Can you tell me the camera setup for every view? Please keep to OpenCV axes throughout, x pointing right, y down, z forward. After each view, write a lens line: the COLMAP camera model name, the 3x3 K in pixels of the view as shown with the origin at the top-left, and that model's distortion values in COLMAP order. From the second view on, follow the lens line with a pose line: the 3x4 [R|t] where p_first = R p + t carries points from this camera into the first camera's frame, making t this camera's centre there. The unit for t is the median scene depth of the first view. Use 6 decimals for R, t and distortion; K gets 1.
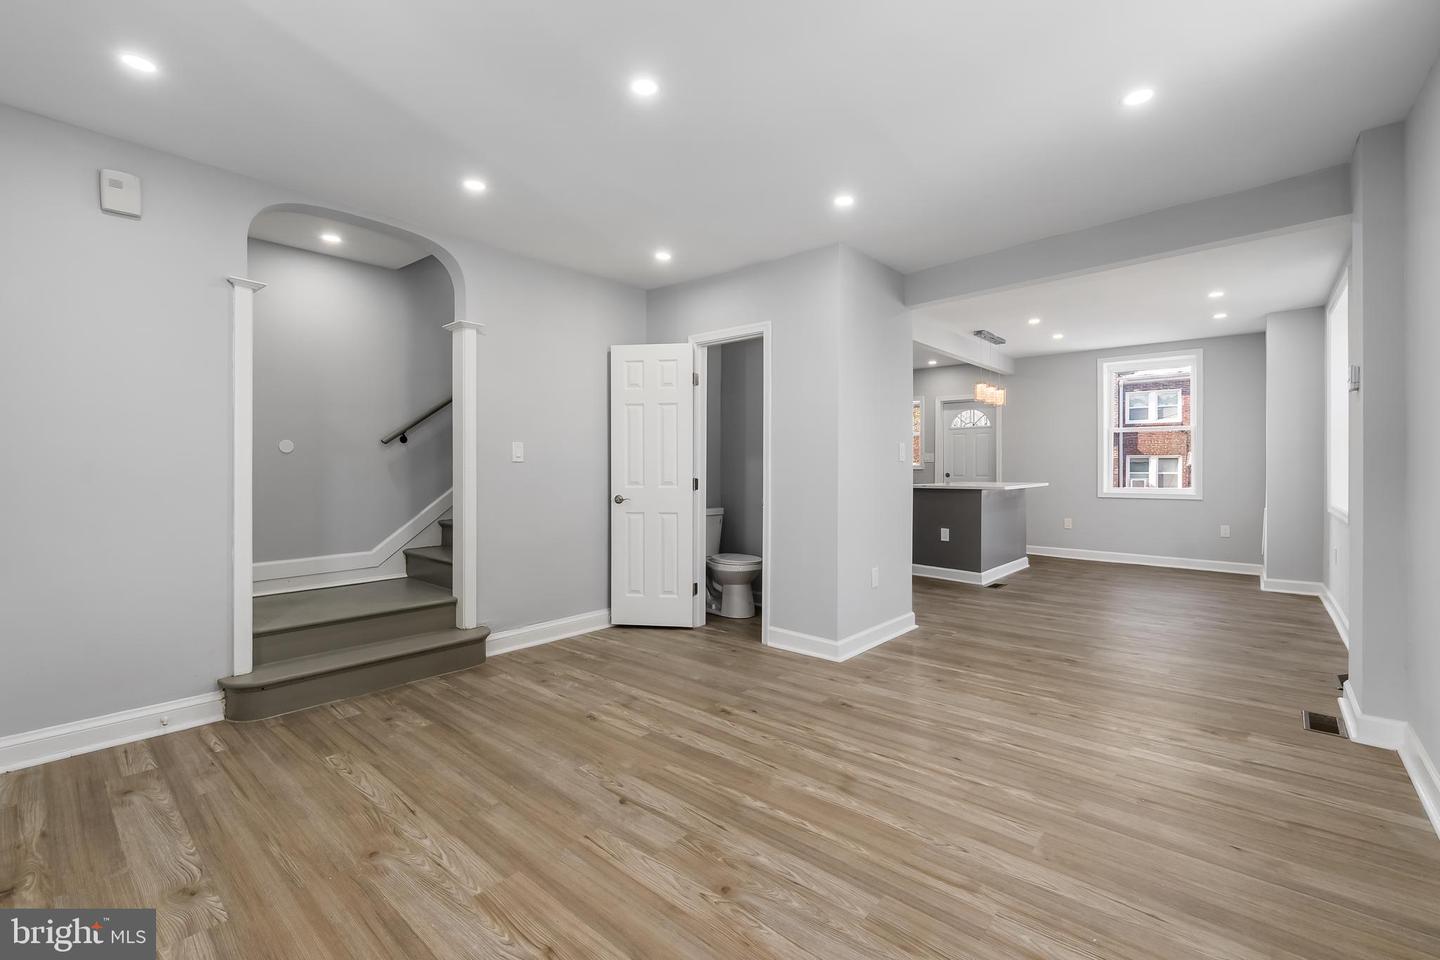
lens RADIAL K [[620.9, 0, 713.1], [0, 620.9, 477.1], [0, 0, 1]] dist [-0.007188, 0.000077]
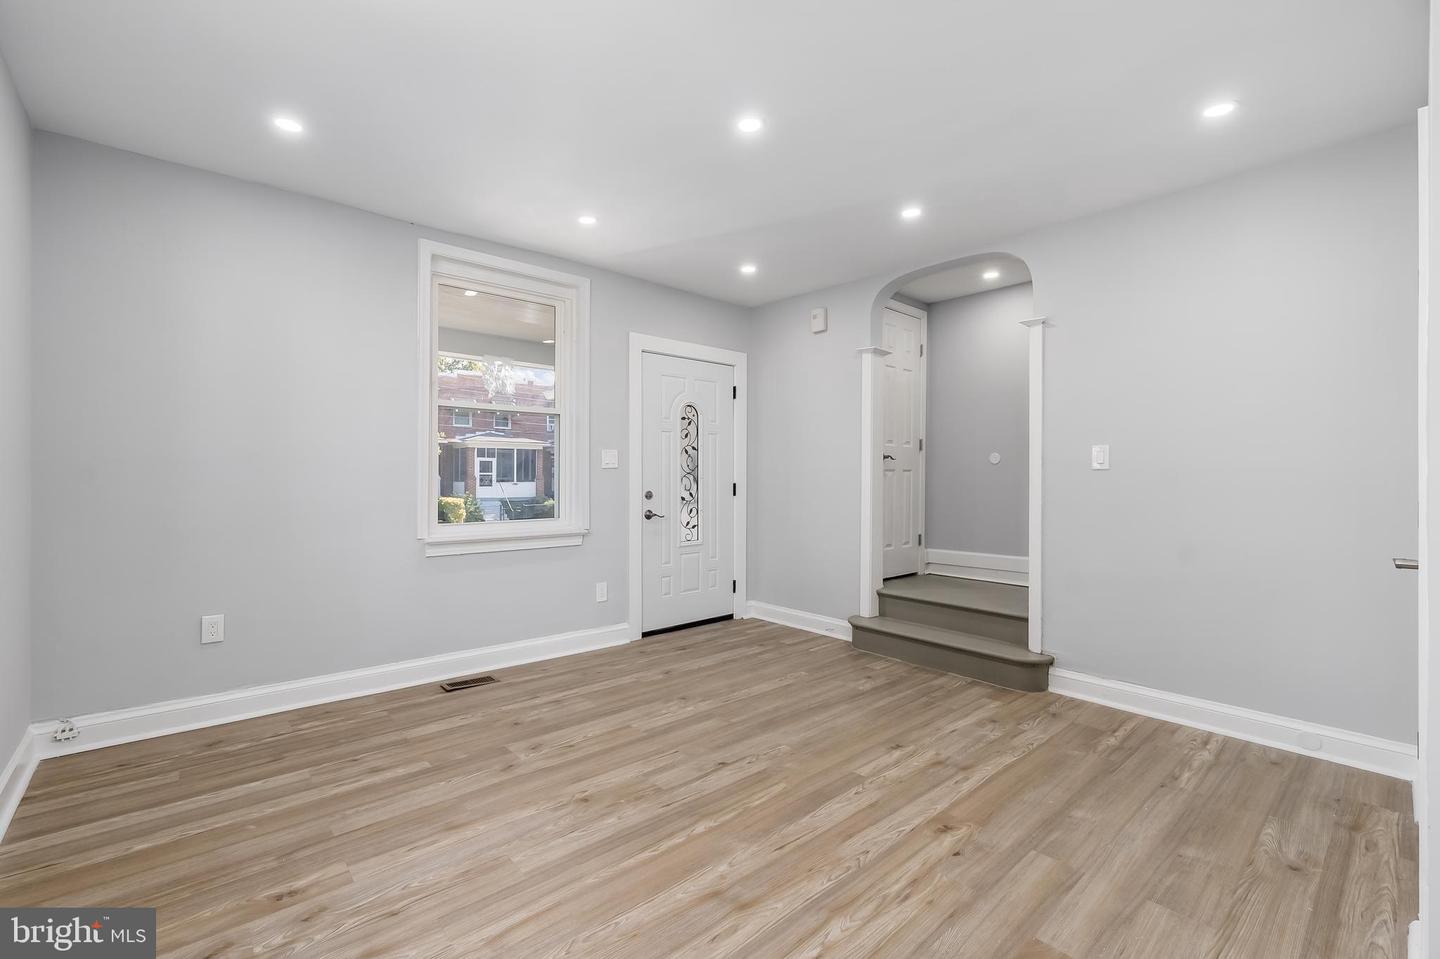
lens RADIAL K [[620.9, 0, 714.7], [0, 620.9, 475.1], [0, 0, 1]] dist [-0.007188, 0.000077]
pose [[-0.130115, -0.001369, -0.991498, 0.808403], [-0.019466, 0.999810, 0.001174, -0.012470], [0.991308, 0.019453, -0.130117, 0.907446]]
